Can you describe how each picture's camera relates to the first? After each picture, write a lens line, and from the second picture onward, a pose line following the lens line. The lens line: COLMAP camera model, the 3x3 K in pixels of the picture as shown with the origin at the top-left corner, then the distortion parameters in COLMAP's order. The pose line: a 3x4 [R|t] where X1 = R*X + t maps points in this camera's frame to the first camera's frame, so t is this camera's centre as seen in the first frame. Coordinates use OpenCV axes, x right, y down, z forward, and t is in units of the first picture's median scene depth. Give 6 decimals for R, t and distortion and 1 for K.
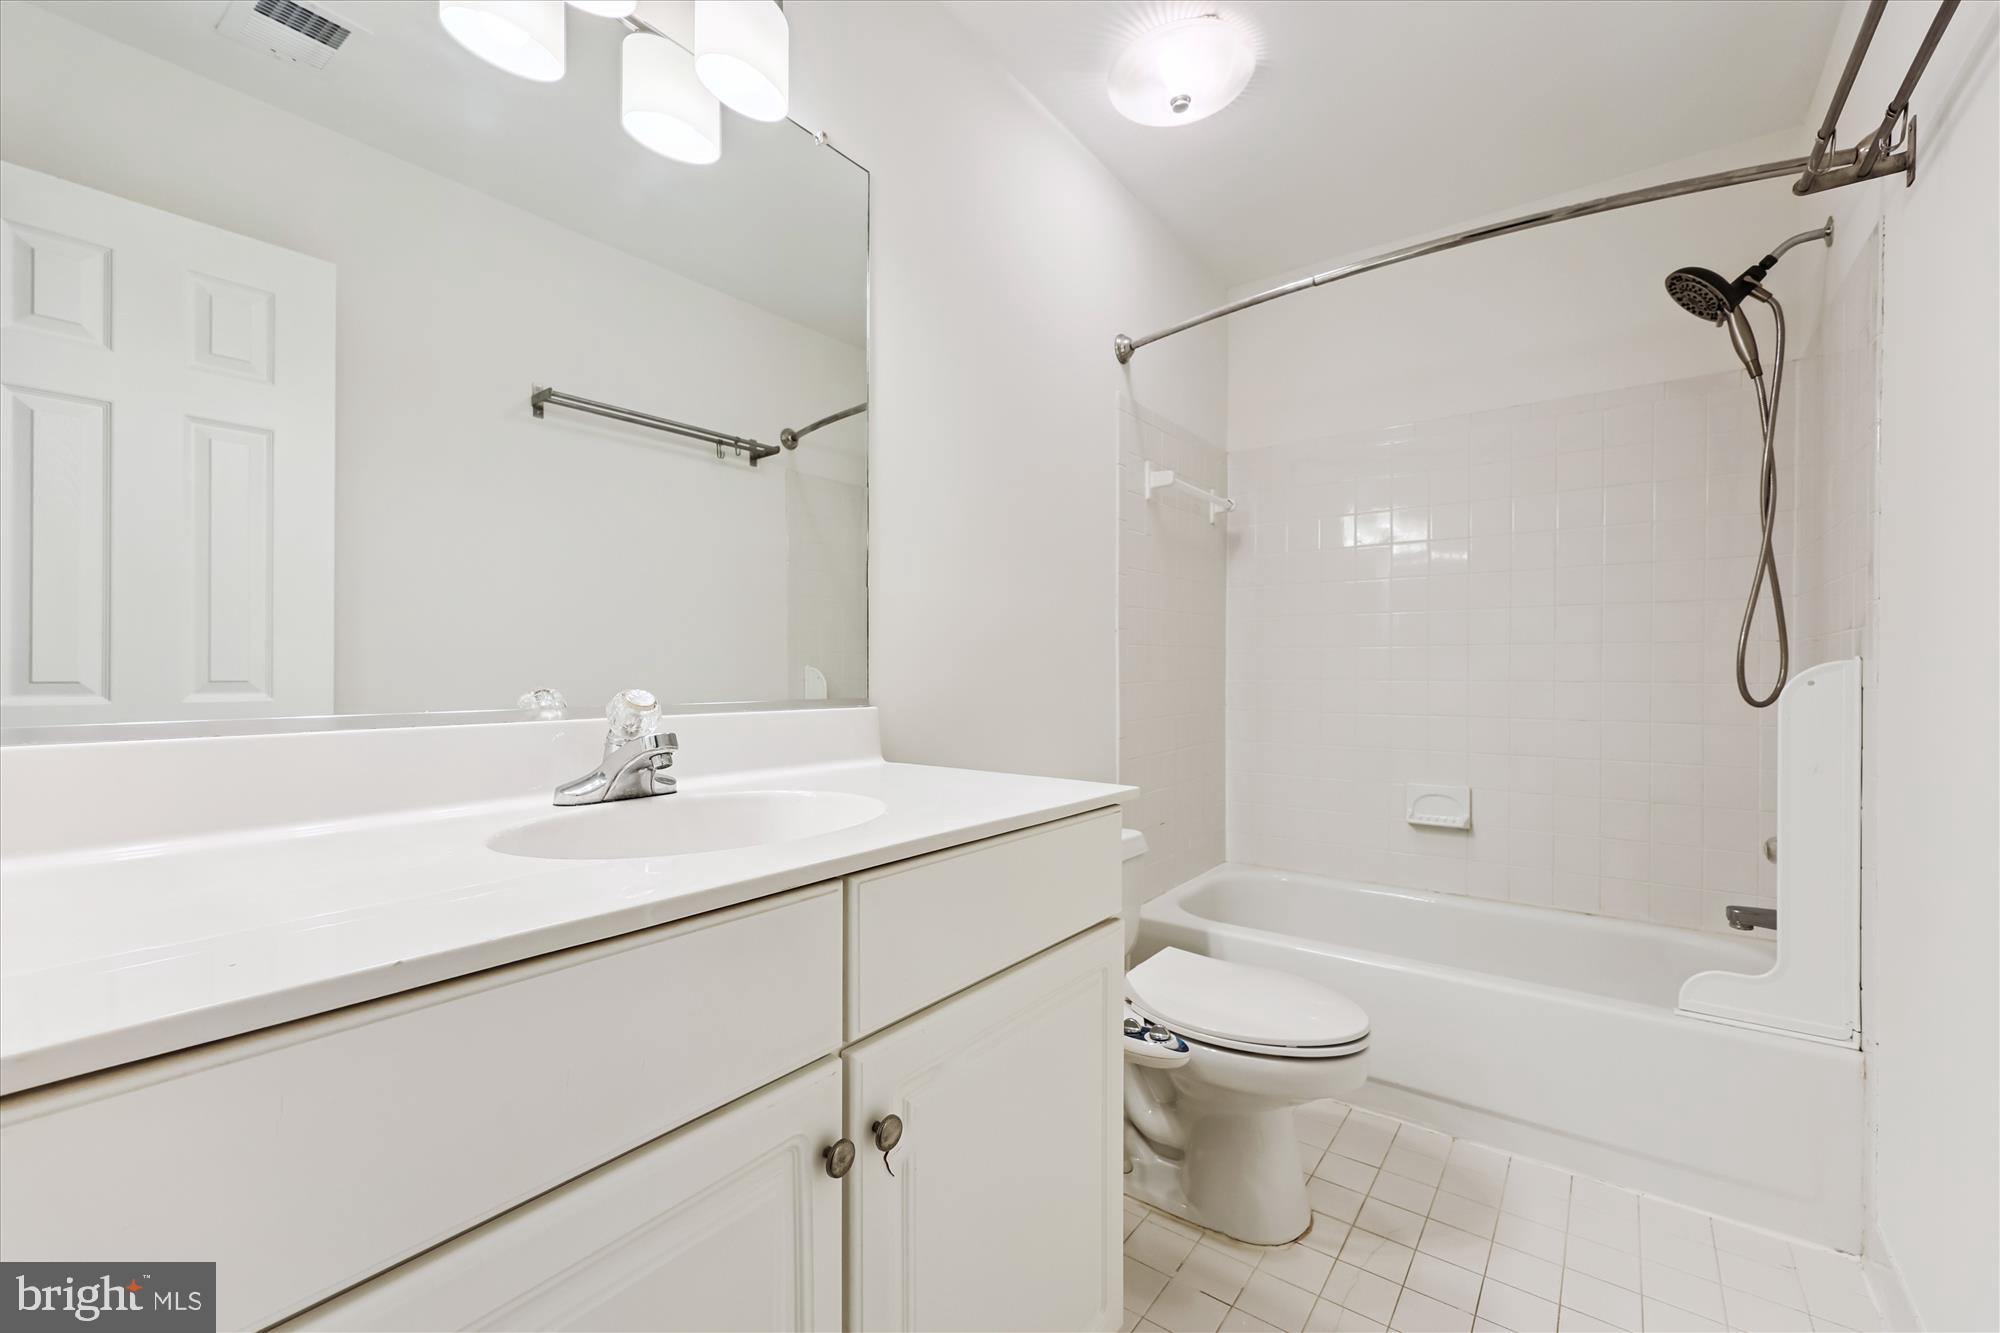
lens RADIAL K [[821.1, 0, 1002.0], [0, 821.1, 663.0], [0, 0, 1]] dist [0.001487, -0.001093]
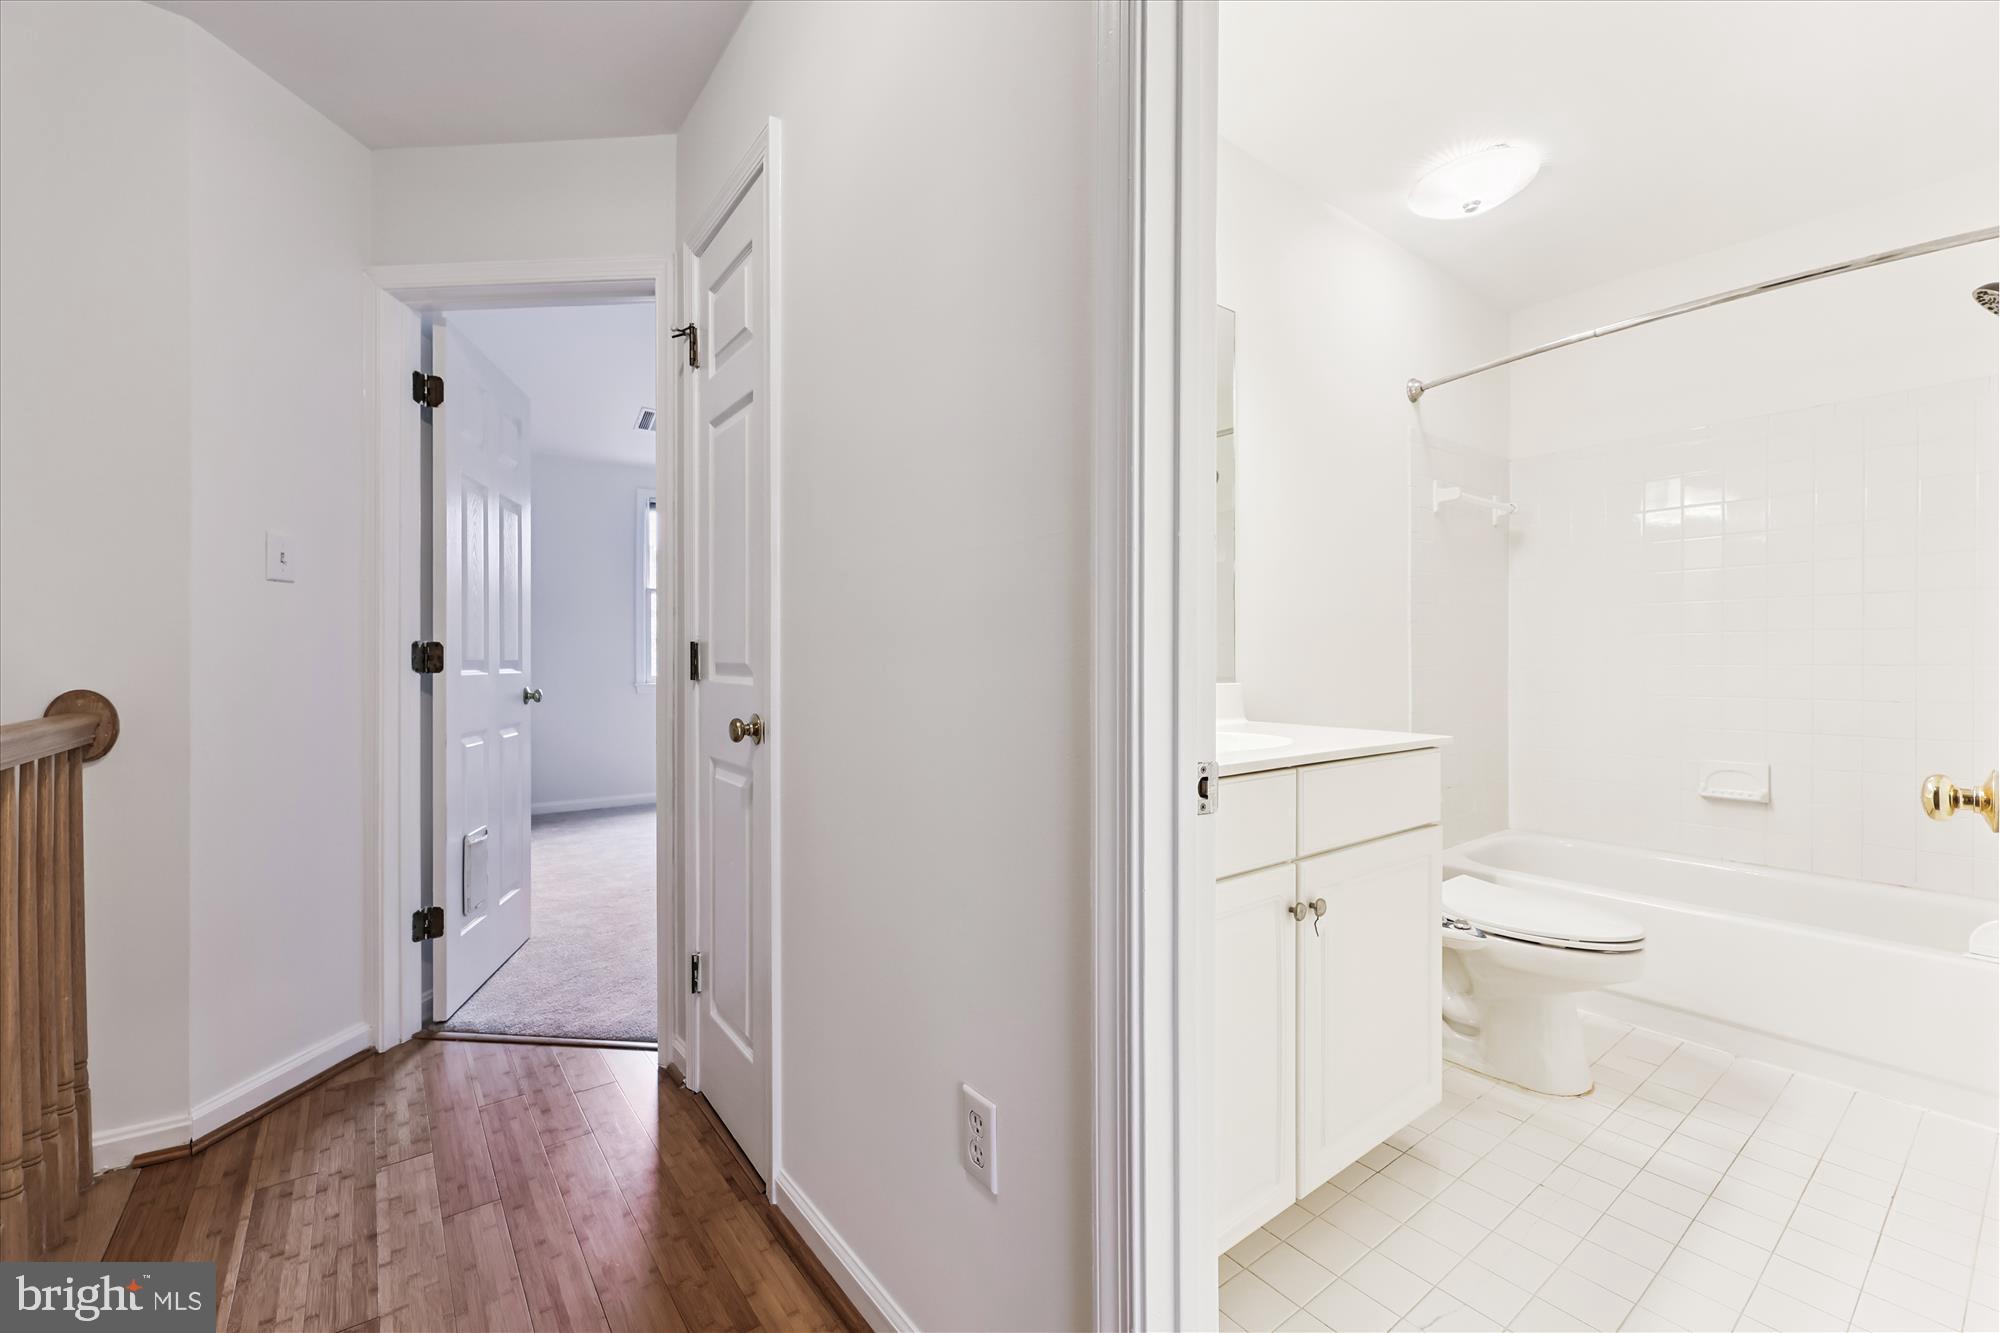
lens RADIAL K [[821.1, 0, 998.7], [0, 821.1, 656.3], [0, 0, 1]] dist [0.001487, -0.001093]
pose [[0.961673, -0.005500, -0.274143, -0.132272], [0.007594, 0.999950, 0.006578, -0.004543], [0.274093, -0.008408, 0.961667, -0.397253]]
